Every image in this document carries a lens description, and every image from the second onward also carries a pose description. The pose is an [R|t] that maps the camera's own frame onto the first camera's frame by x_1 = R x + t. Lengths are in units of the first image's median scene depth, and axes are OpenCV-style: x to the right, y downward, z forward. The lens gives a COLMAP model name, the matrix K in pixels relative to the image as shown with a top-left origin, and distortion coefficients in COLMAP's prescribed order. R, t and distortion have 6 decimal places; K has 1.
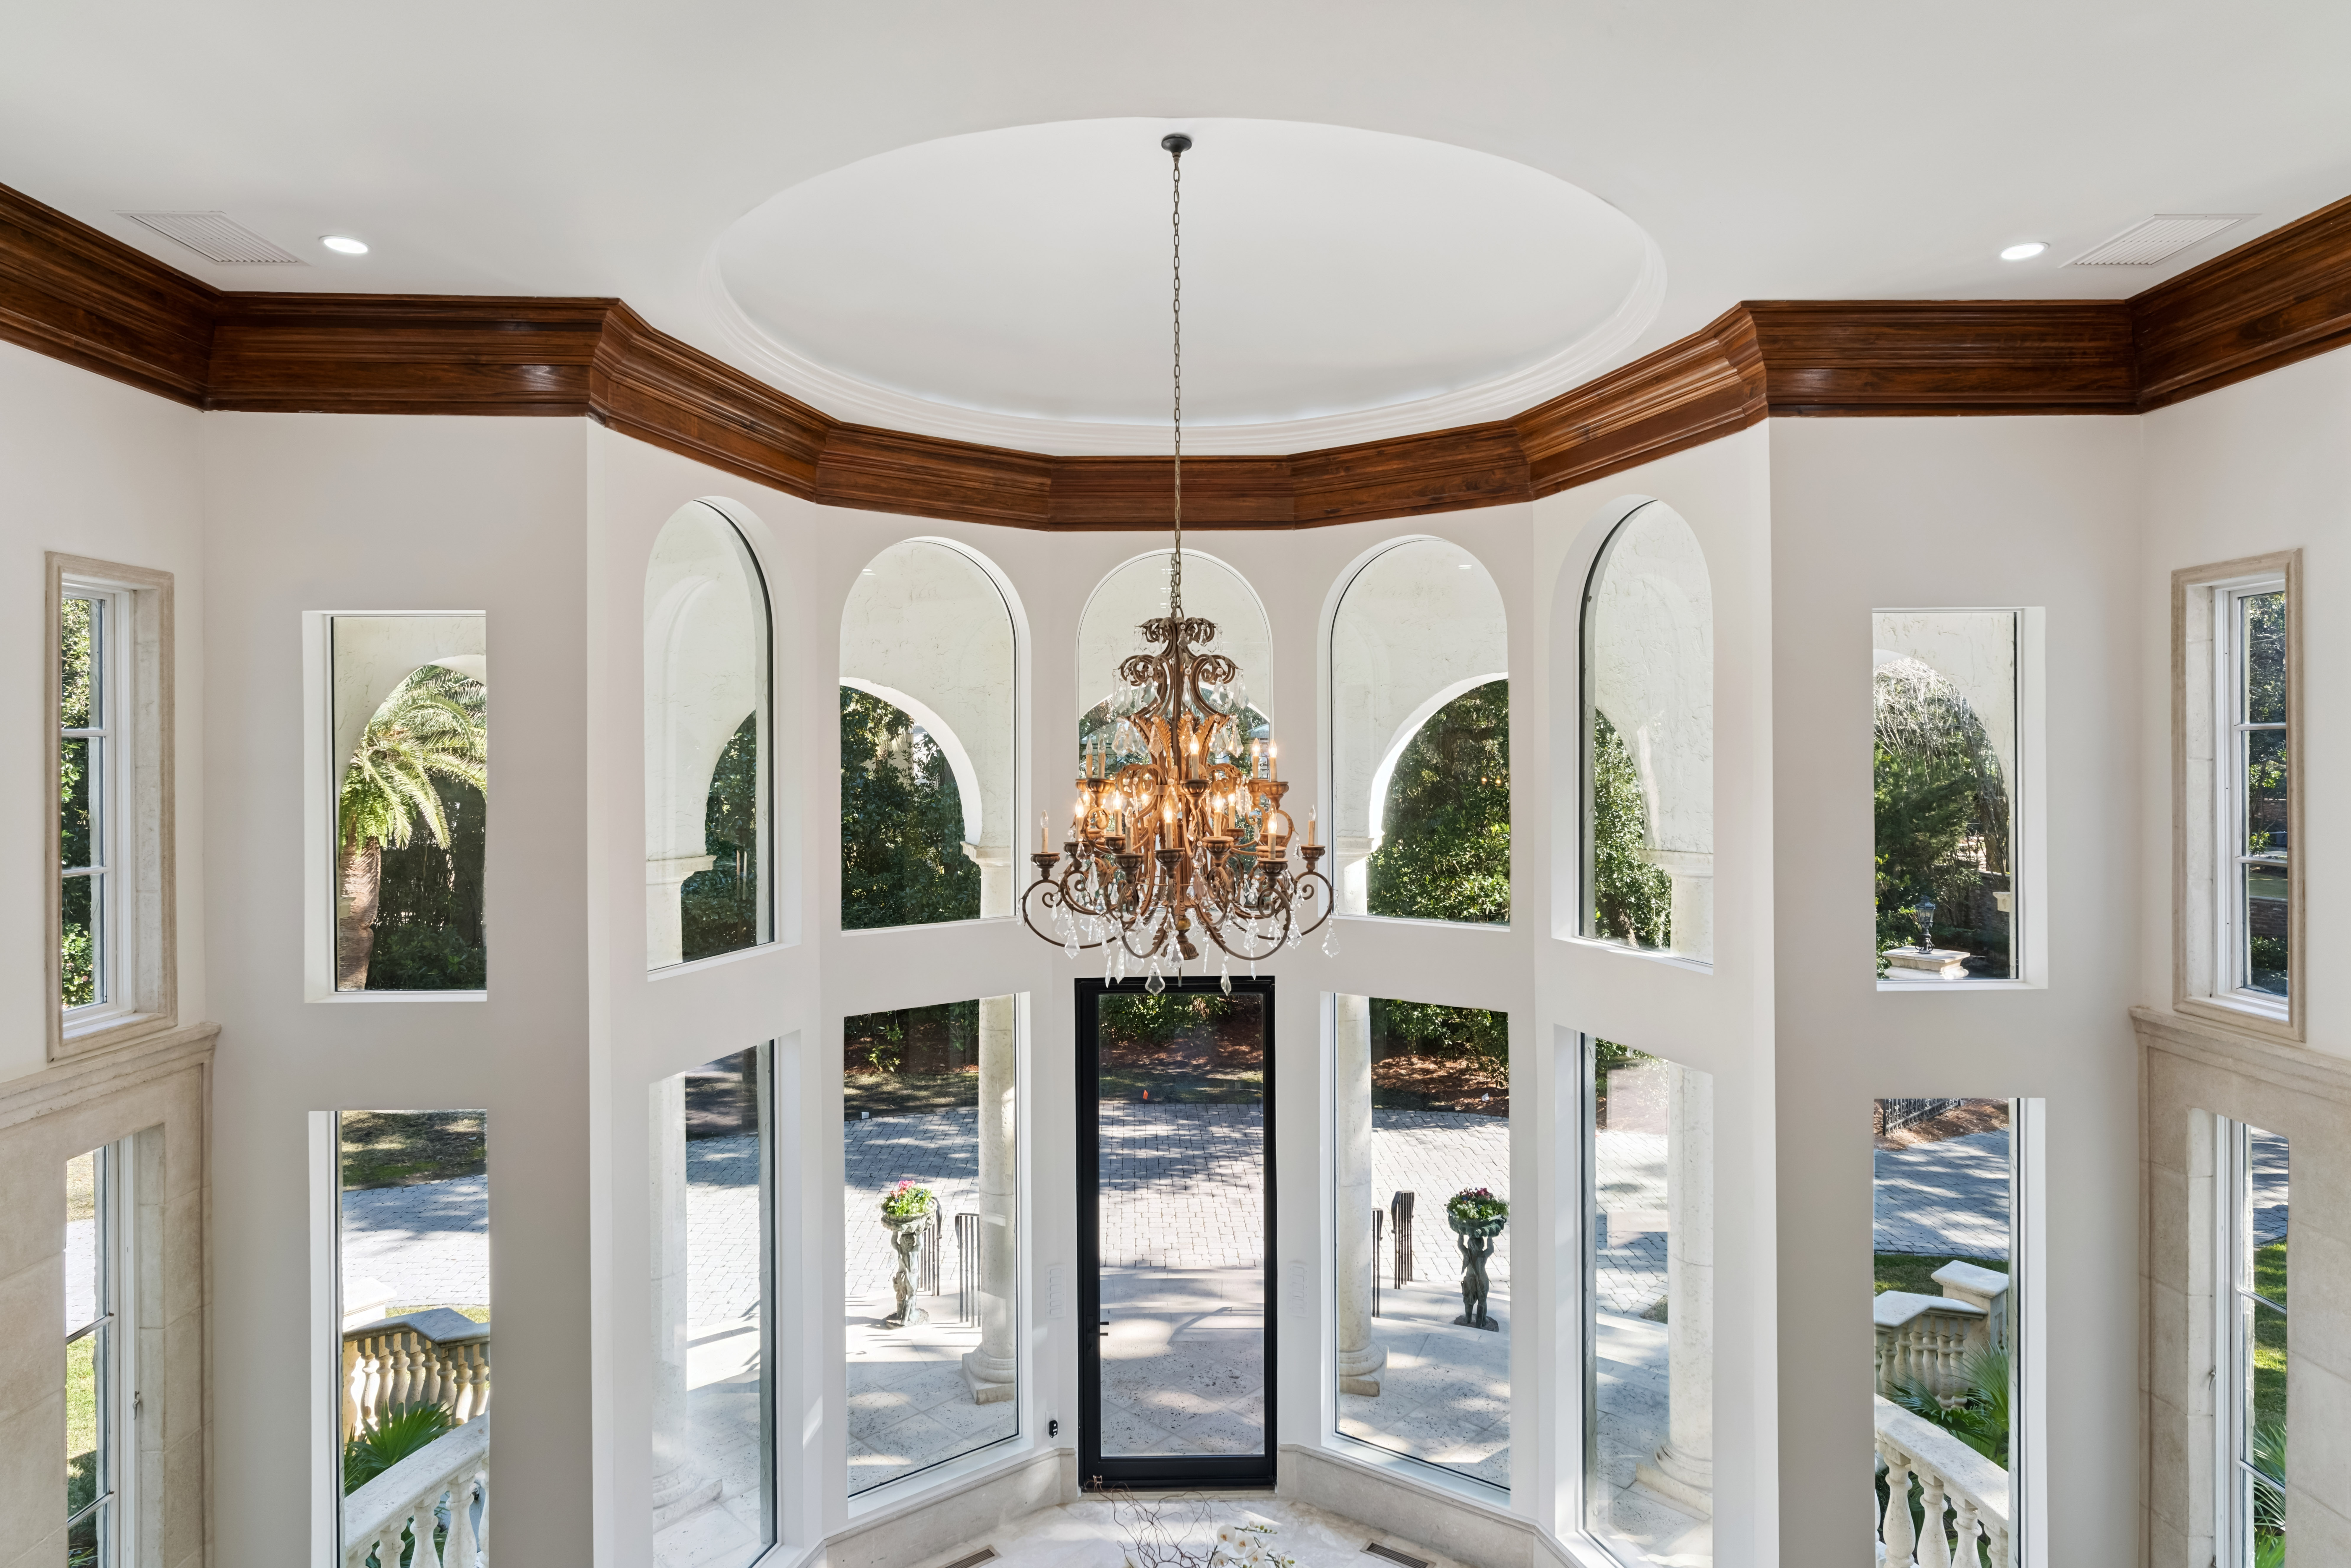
lens RADIAL K [[1324.0, 0, 1174.0], [0, 1324.0, 805.6], [0, 0, 1]] dist [-0.000409, 0.001051]
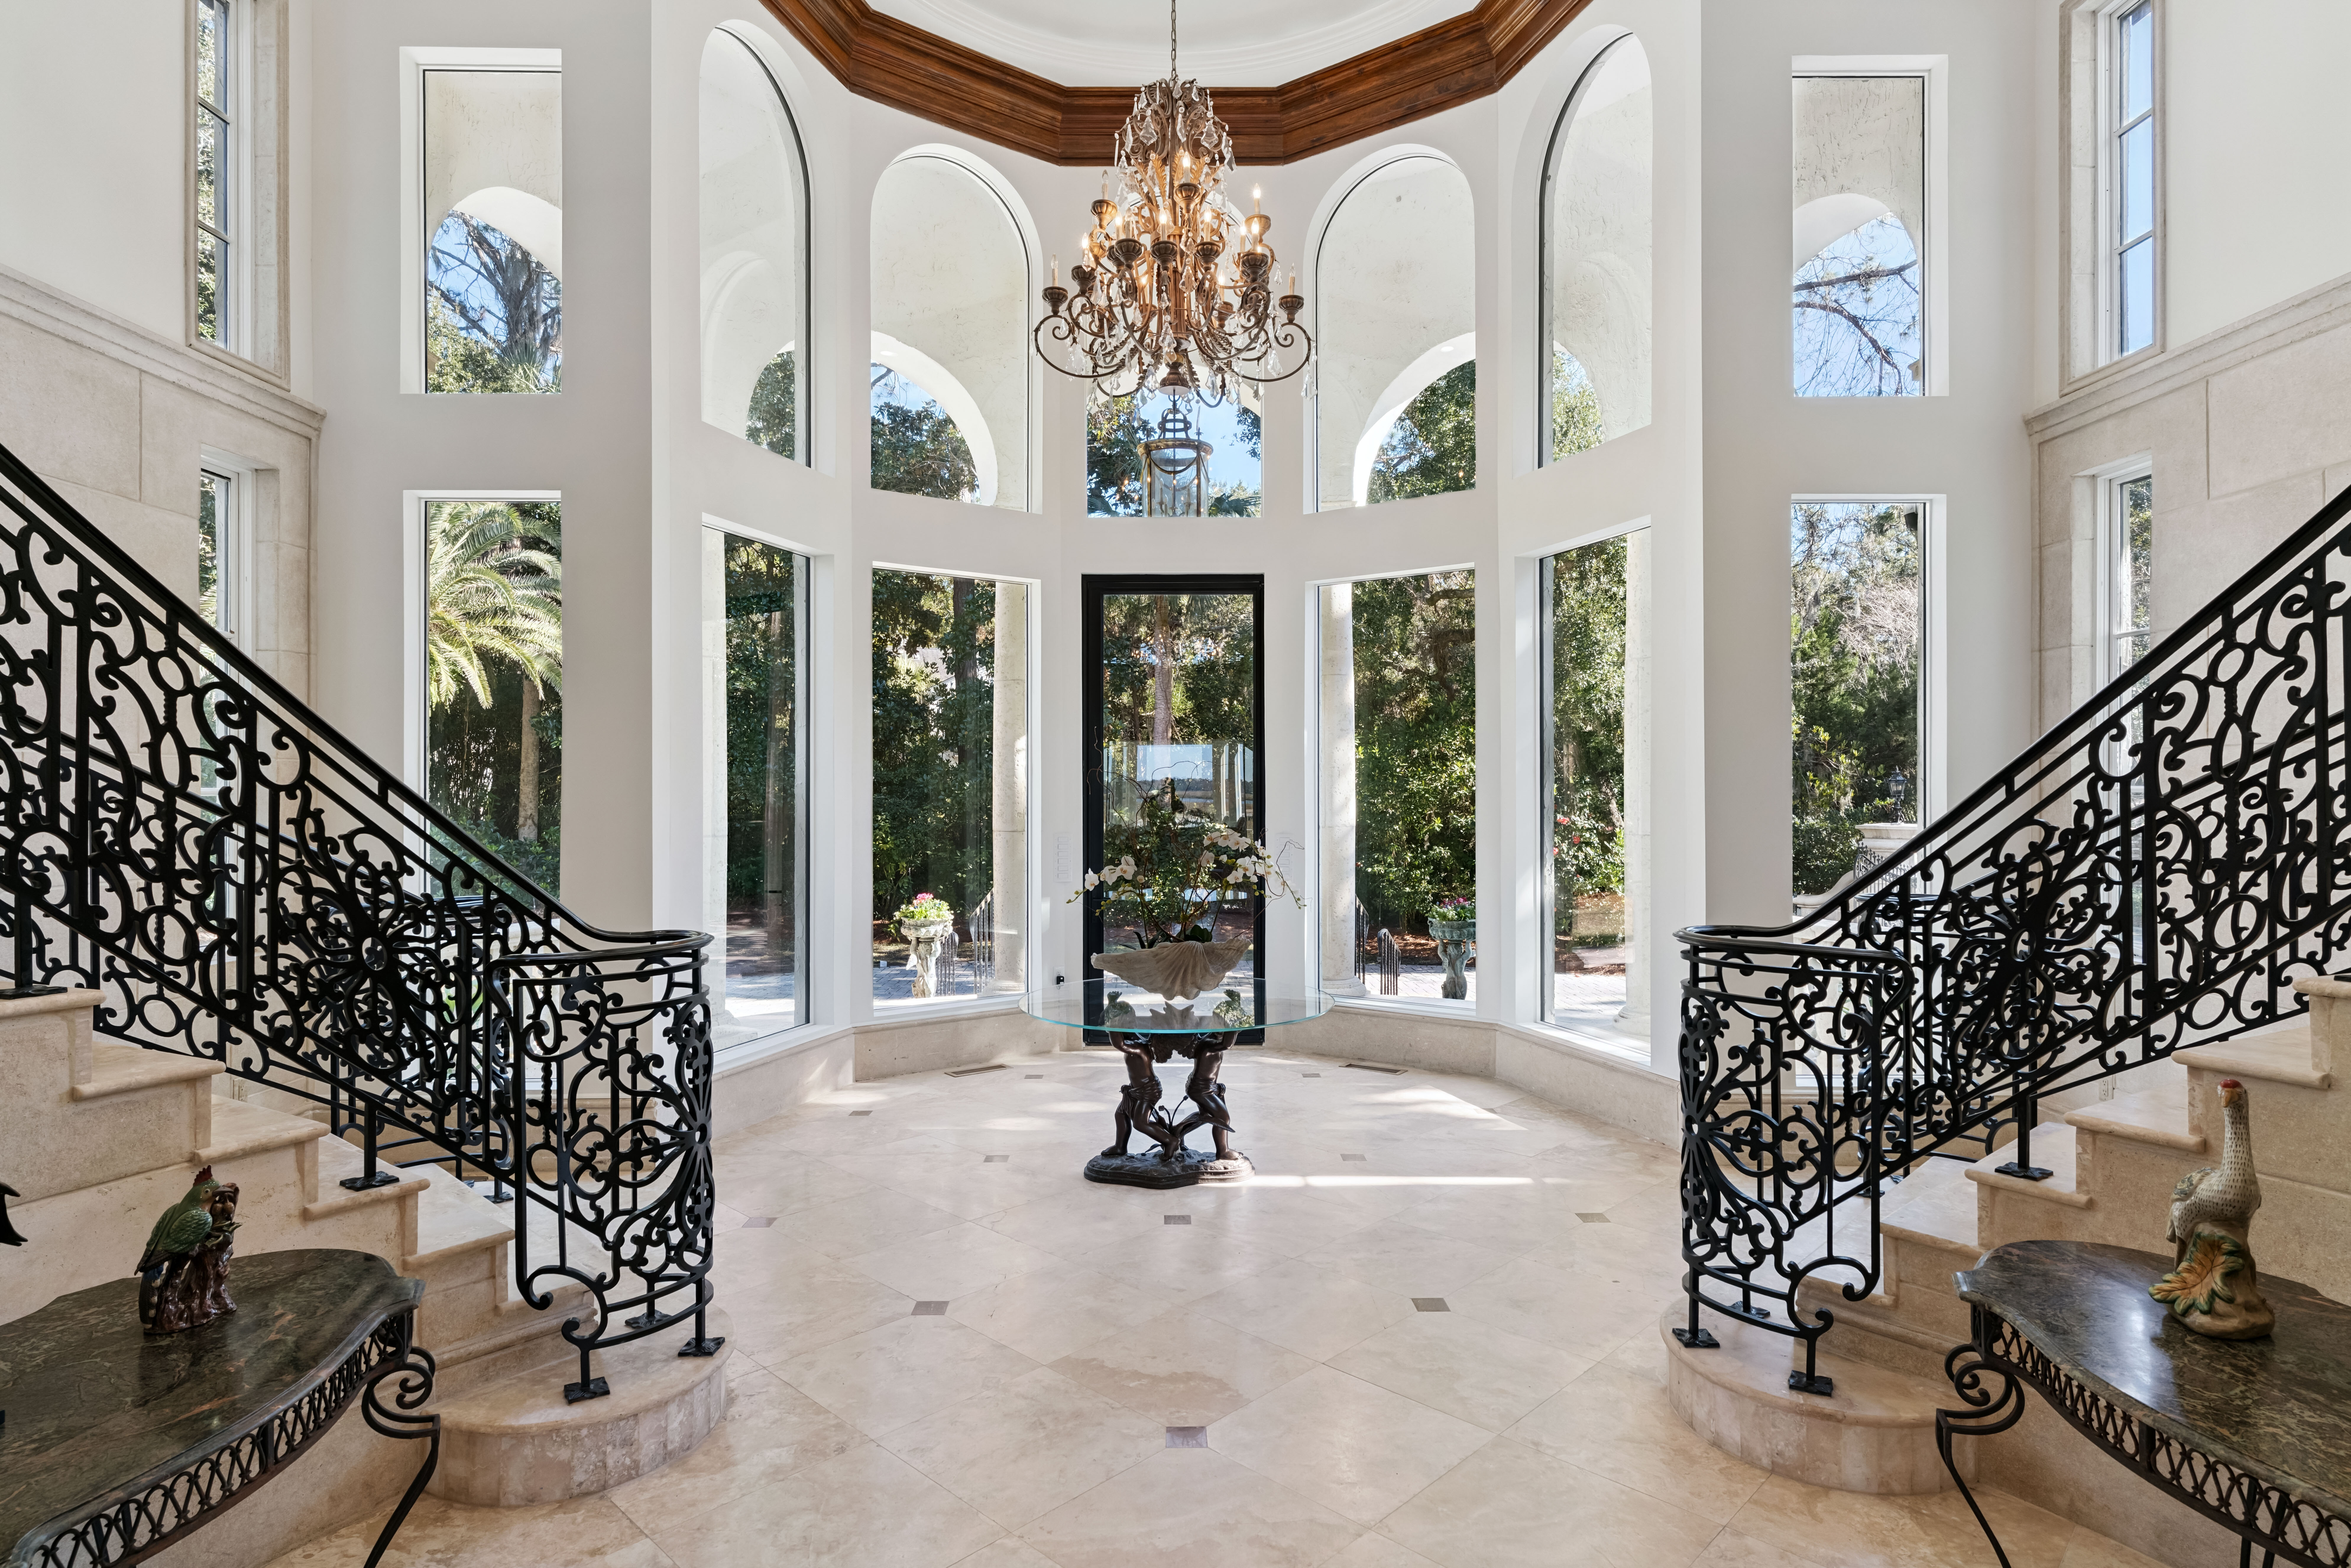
lens RADIAL K [[1246.8, 0, 1169.8], [0, 1246.8, 780.7], [0, 0, 1]] dist [0.004772, -0.001683]
pose [[0.999957, 0.005536, -0.007499, 0.010500], [-0.005558, 0.999980, -0.002865, 0.455421], [0.007483, 0.002907, 0.999968, -0.058979]]
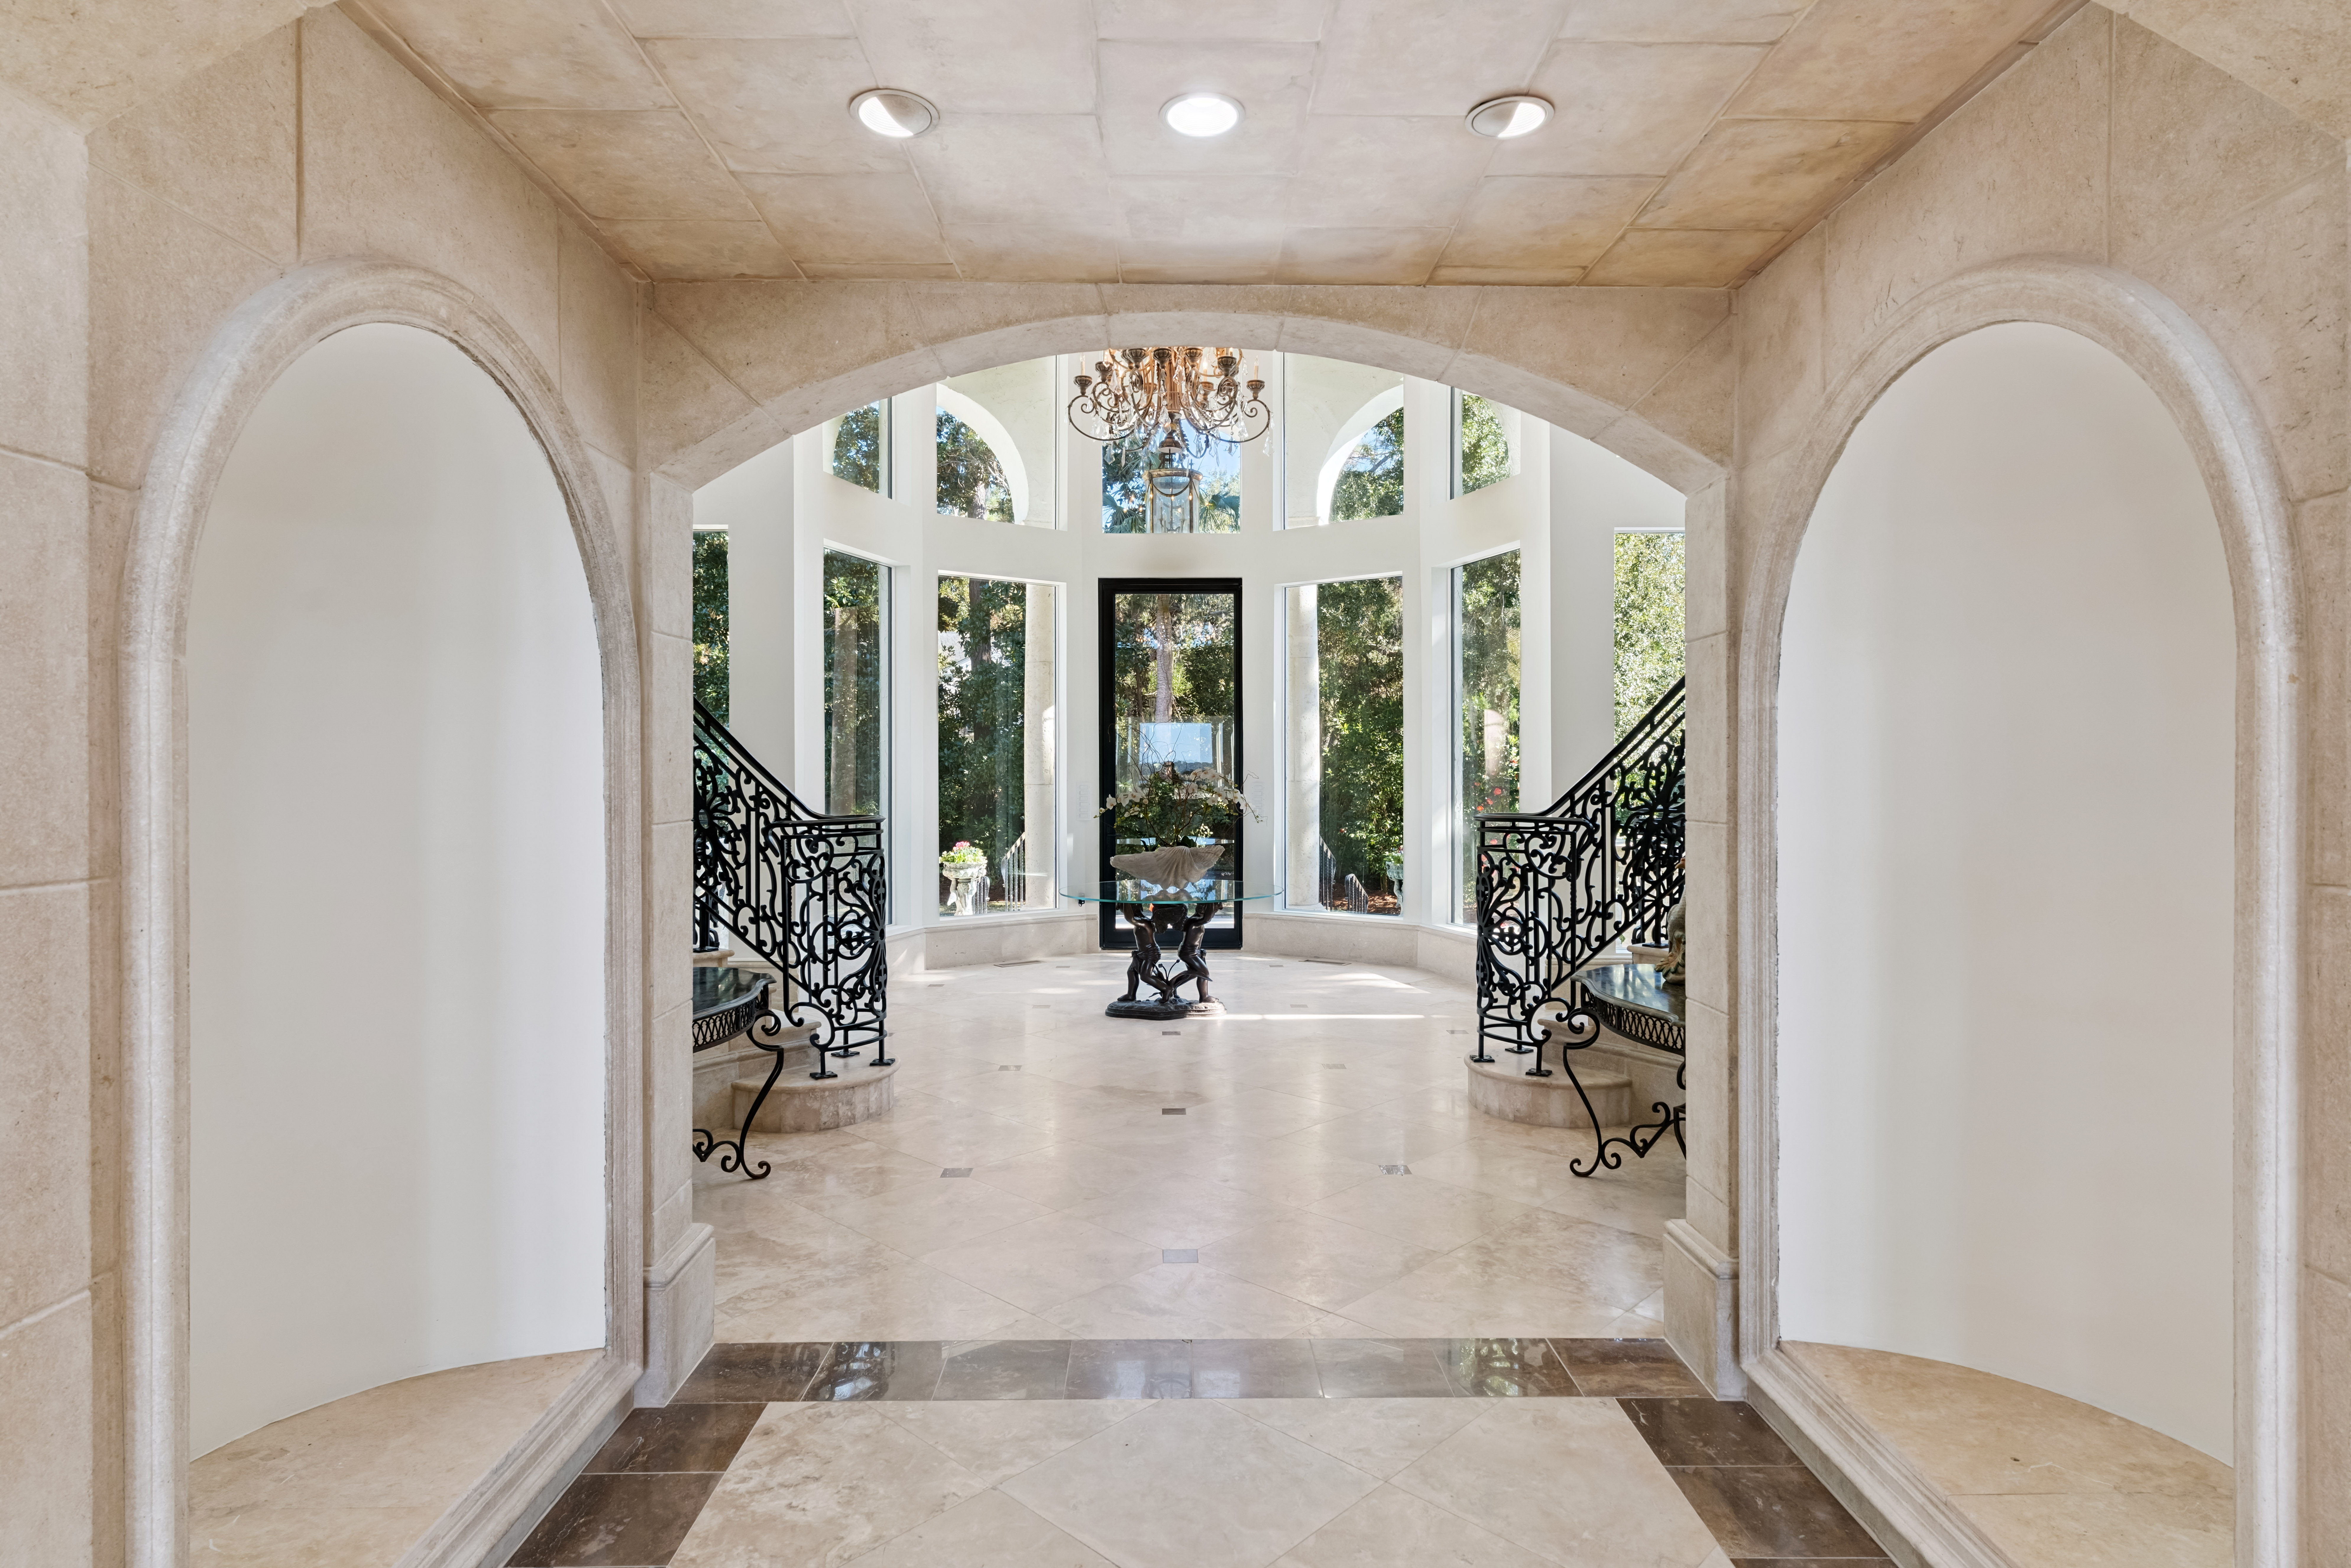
lens RADIAL K [[1246.8, 0, 1181.0], [0, 1246.8, 770.5], [0, 0, 1]] dist [0.004772, -0.001683]
pose [[0.999987, 0.005113, -0.000473, 0.020308], [-0.005112, 0.999984, 0.002573, 0.490633], [0.000486, -0.002571, 0.999997, -0.458996]]
